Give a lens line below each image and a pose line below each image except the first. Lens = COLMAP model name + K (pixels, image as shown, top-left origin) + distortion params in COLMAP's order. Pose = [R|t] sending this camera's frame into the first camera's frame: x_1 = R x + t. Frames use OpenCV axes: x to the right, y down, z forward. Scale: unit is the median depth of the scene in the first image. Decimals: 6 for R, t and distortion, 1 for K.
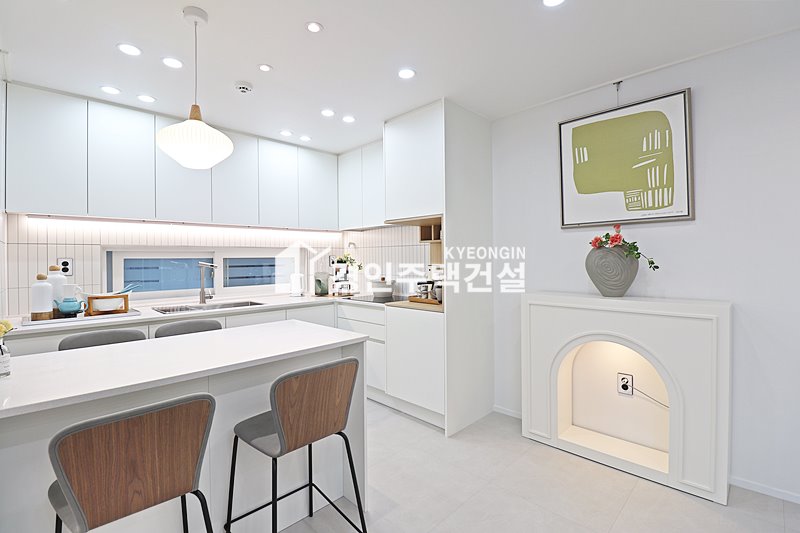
lens RADIAL K [[365.7, 0, 398.6], [0, 365.7, 259.0], [0, 0, 1]] dist [0.000802, -0.014198]
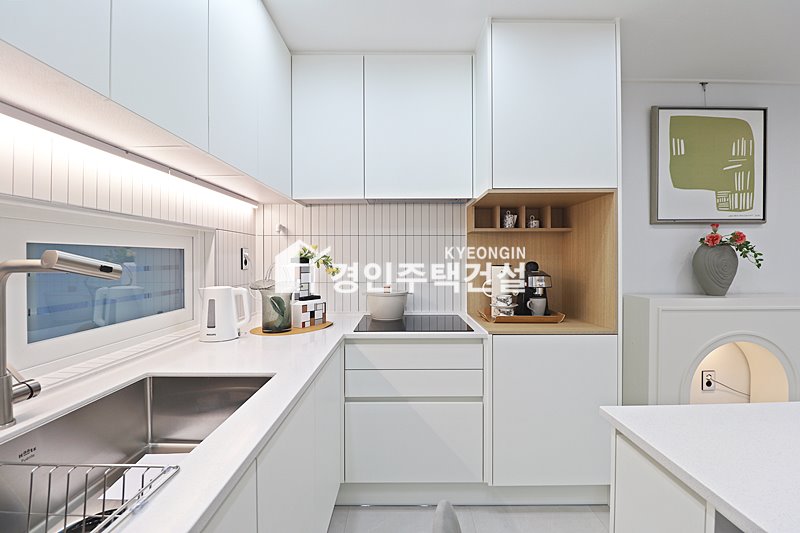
lens RADIAL K [[369.8, 0, 398.8], [0, 369.8, 261.4], [0, 0, 1]] dist [0.002809, -0.014314]
pose [[0.705853, 0.006635, 0.708327, -0.731408], [-0.004477, 0.999978, -0.004905, 0.019195], [-0.708344, 0.000292, 0.705867, 0.908276]]
